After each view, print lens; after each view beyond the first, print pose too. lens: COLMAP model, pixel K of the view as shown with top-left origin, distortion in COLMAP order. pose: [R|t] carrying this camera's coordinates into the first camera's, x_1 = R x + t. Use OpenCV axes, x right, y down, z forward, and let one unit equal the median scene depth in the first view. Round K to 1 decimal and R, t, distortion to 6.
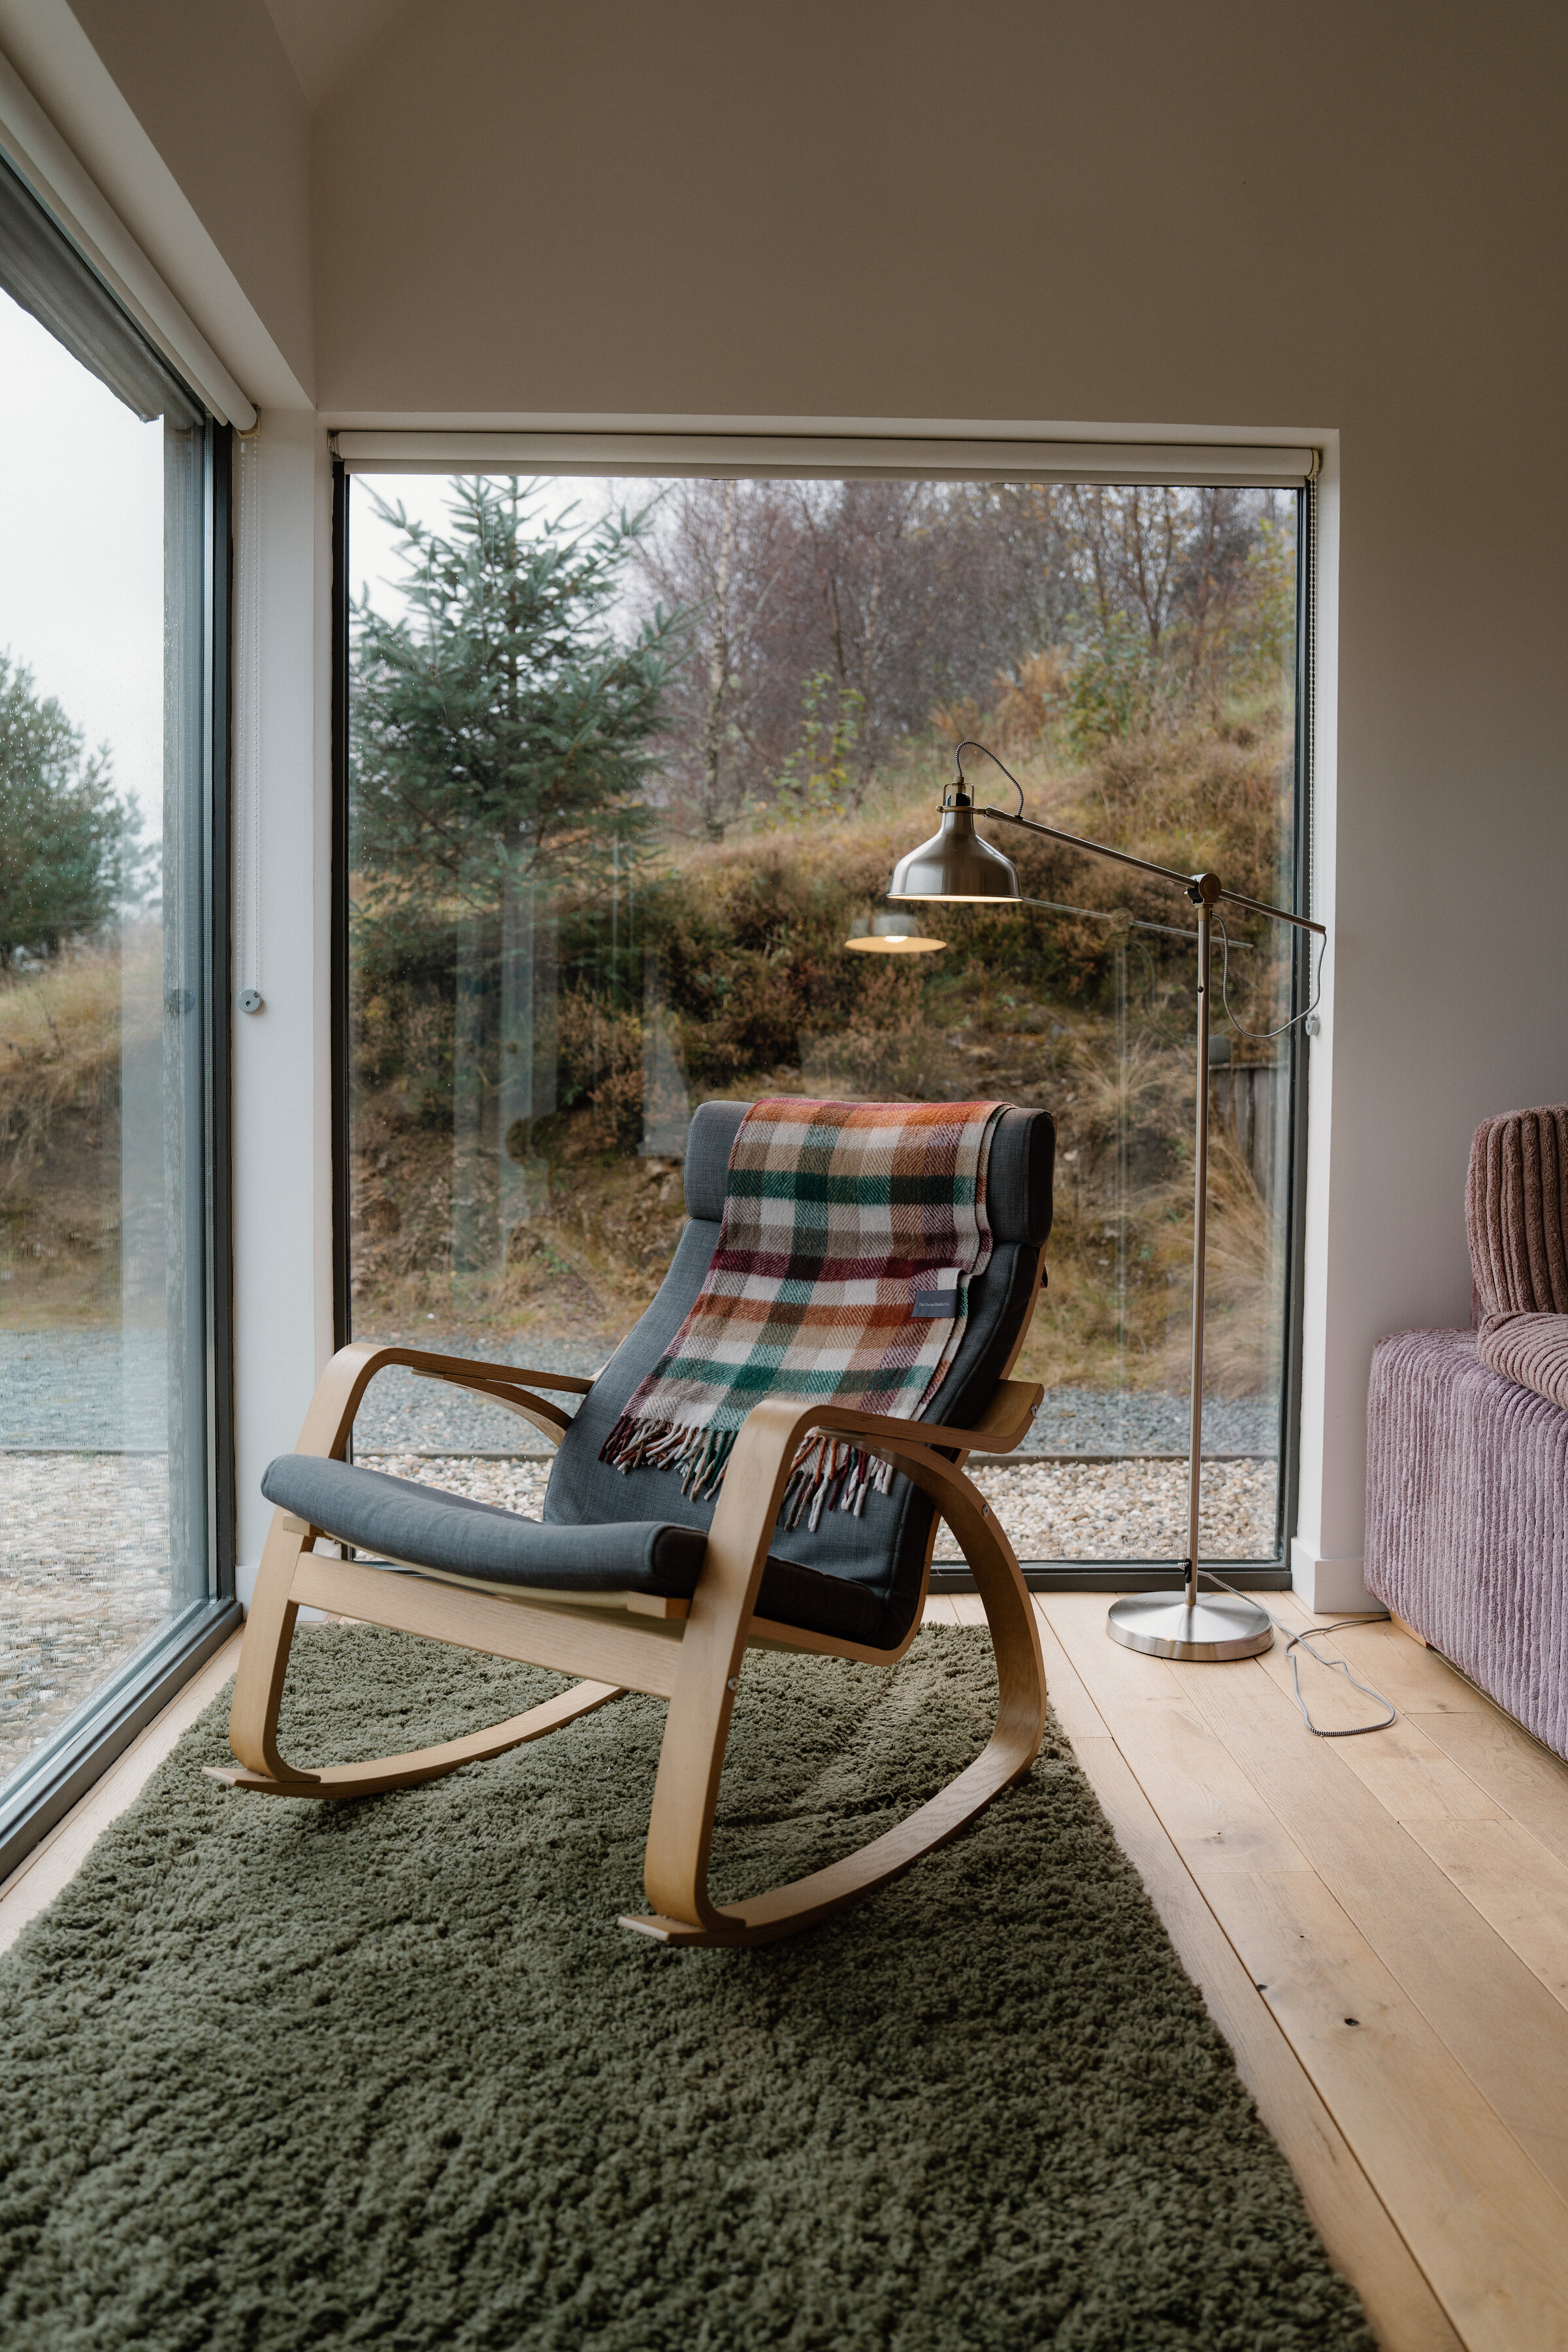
lens RADIAL K [[1785.3, 0, 784.0], [0, 1785.3, 1176.0], [0, 0, 1]] dist [-0.005525, -0.000589]
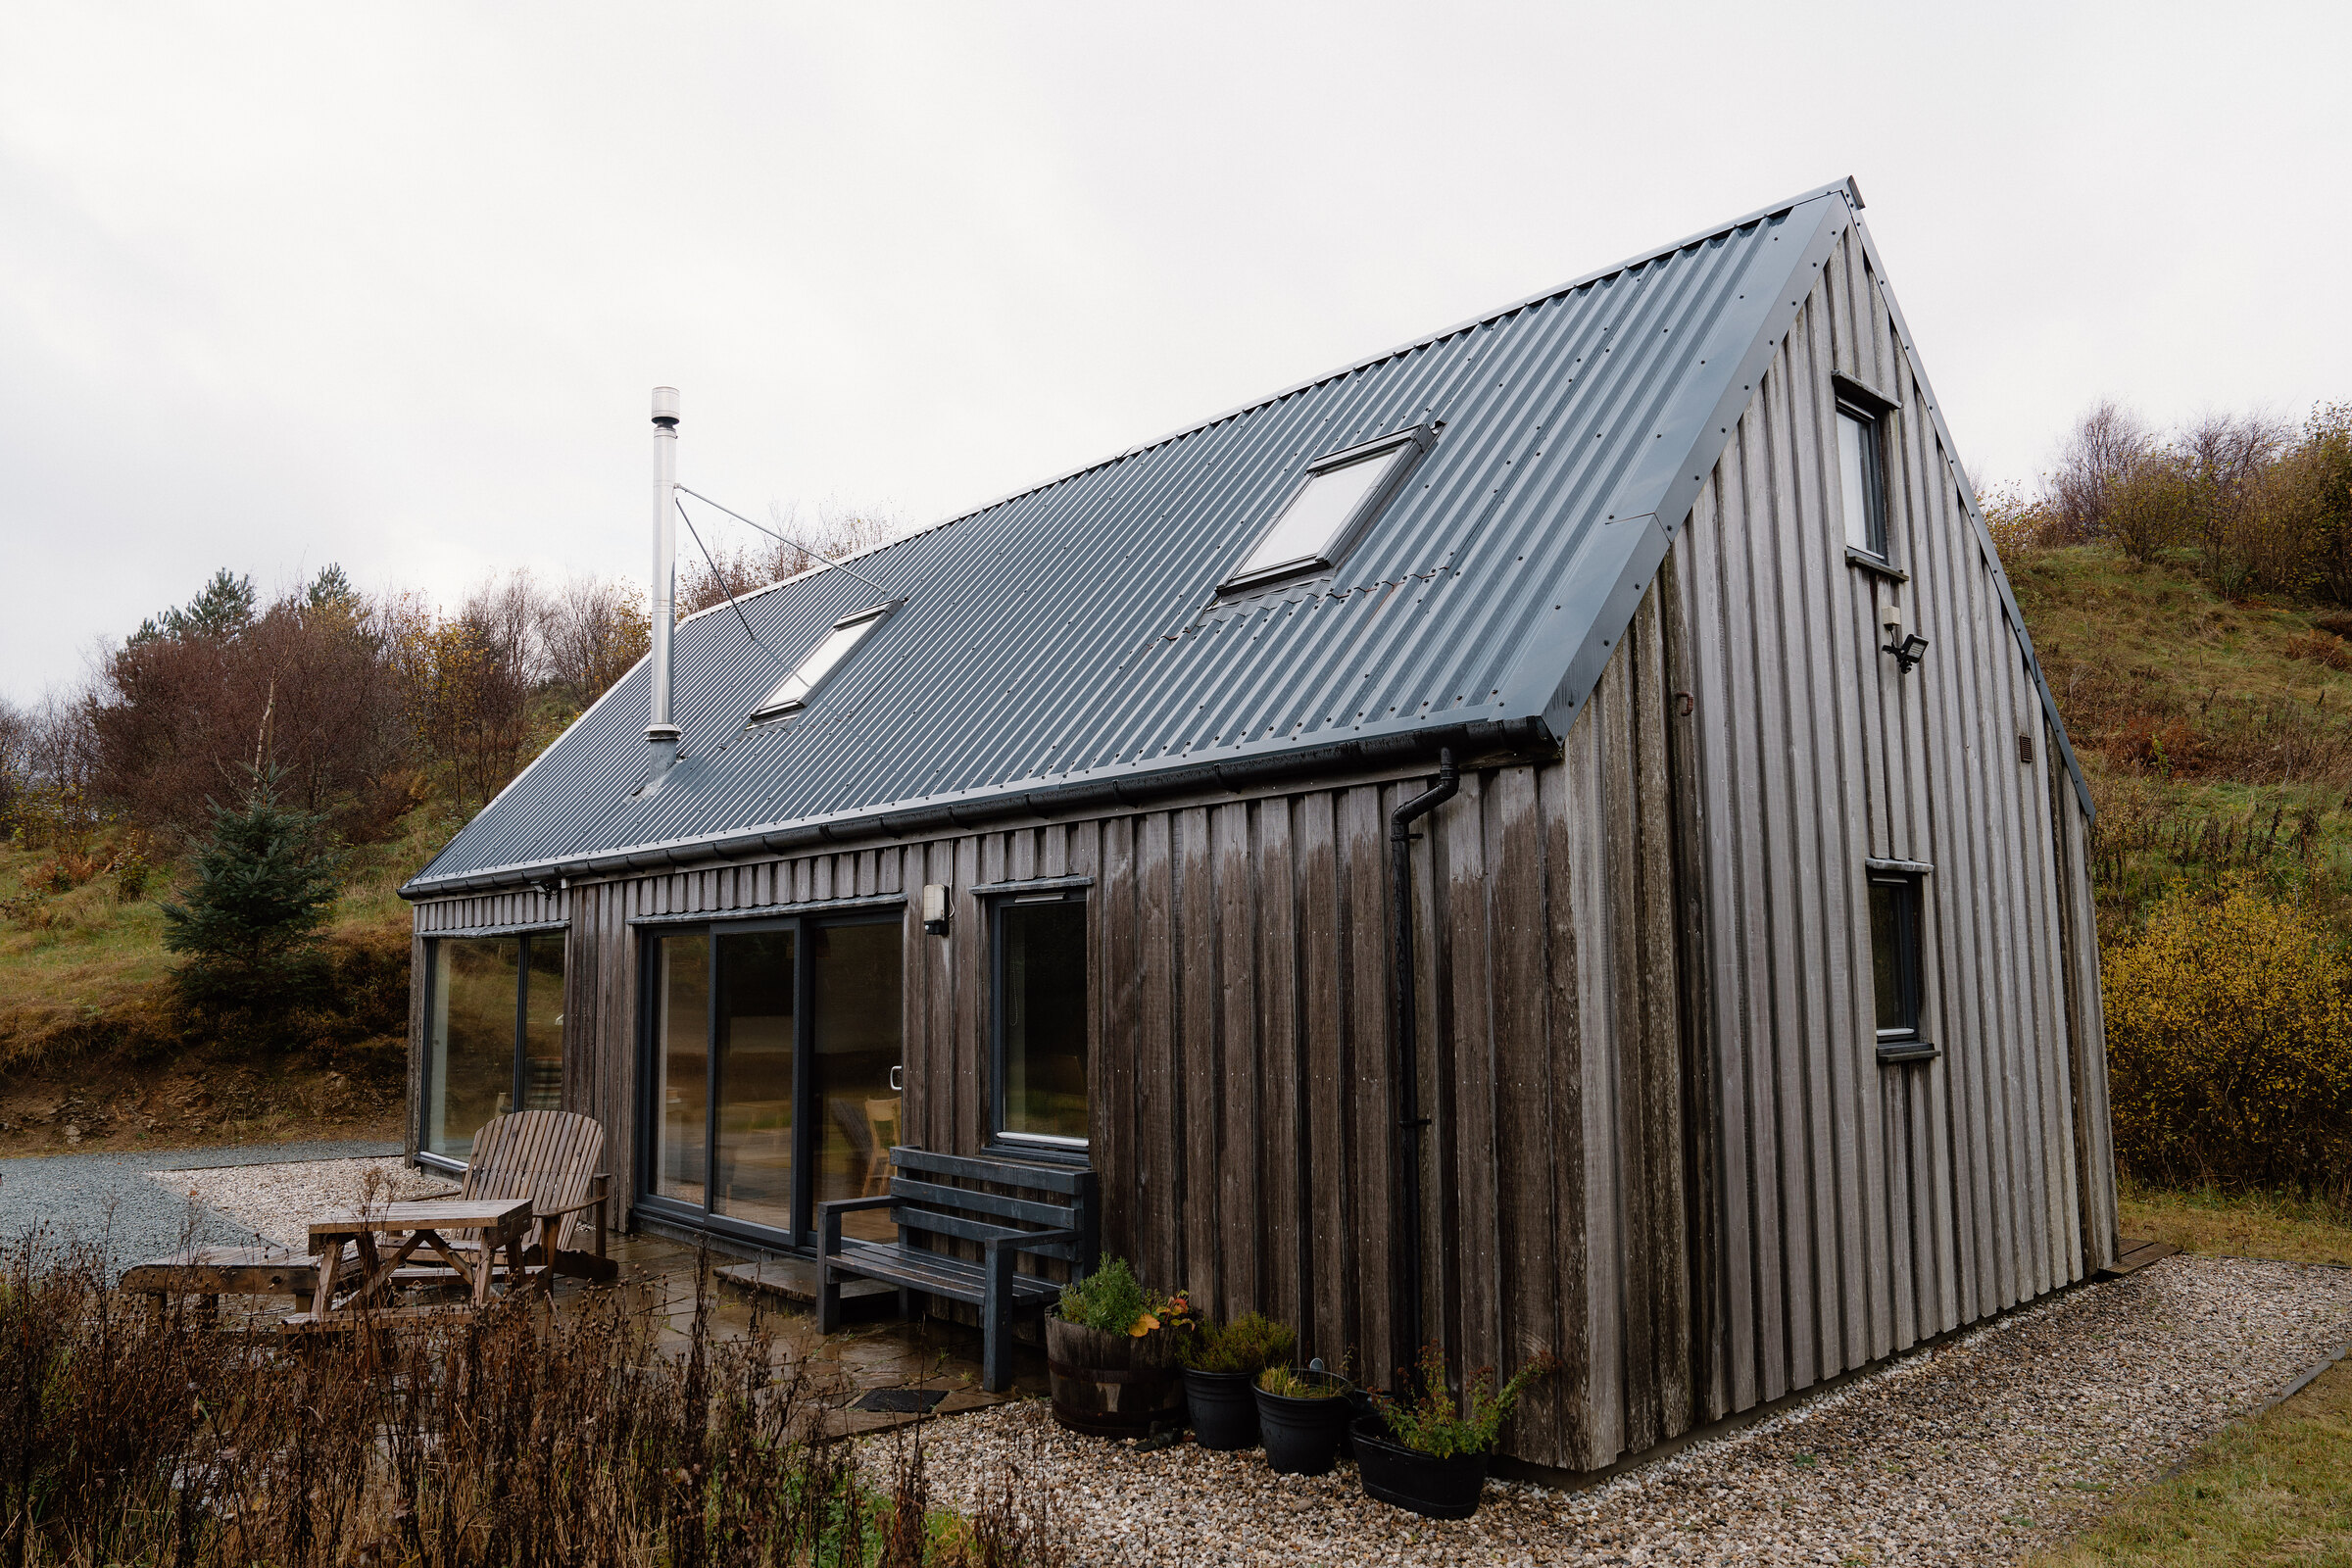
lens RADIAL K [[1785.3, 0, 1176.0], [0, 1785.3, 784.0], [0, 0, 1]] dist [-0.005525, -0.000589]
pose [[0.785736, 0.053873, 0.616212, -2.294920], [0.044193, 0.988765, -0.142795, 0.005581], [-0.616981, 0.139432, 0.774527, -5.724961]]
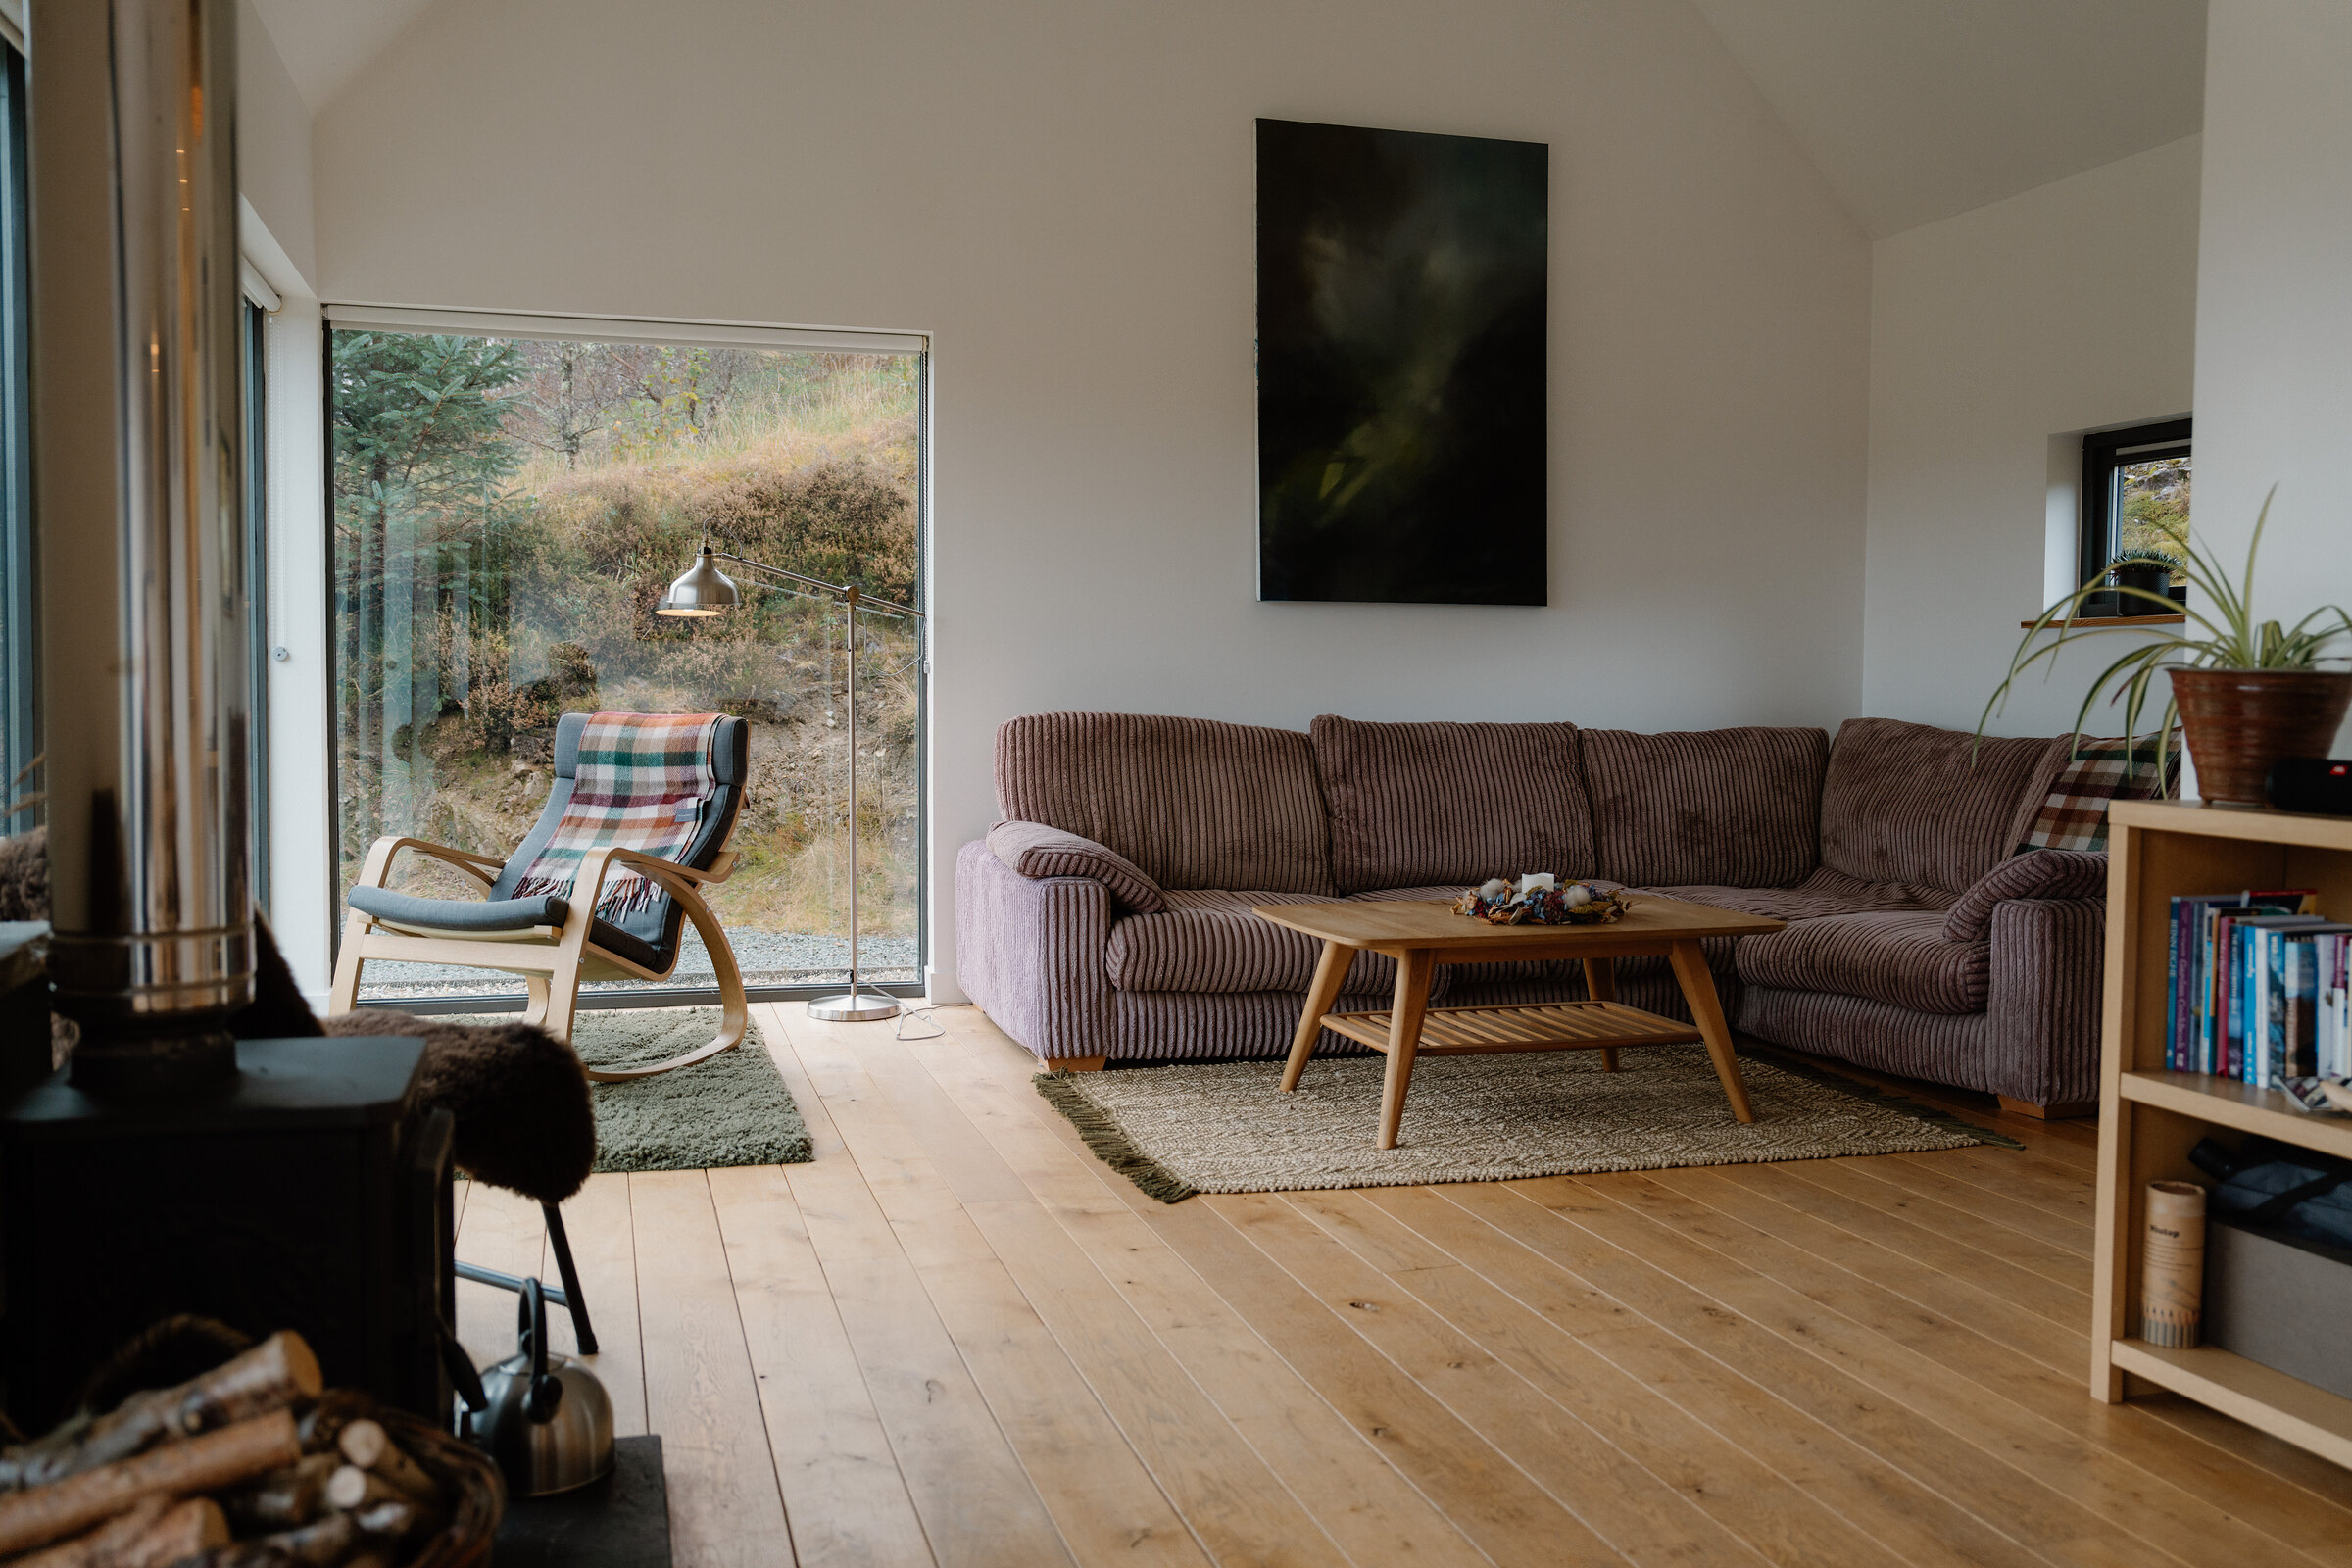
lens RADIAL K [[2114.3, 0, 1176.0], [0, 2114.3, 784.0], [0, 0, 1]] dist [-0.012197, -0.002919]
pose [[0.971688, -0.012048, 0.235962, 0.054589], [0.012653, 0.999919, -0.001049, 0.041993], [-0.235930, 0.004005, 0.971762, -1.305392]]
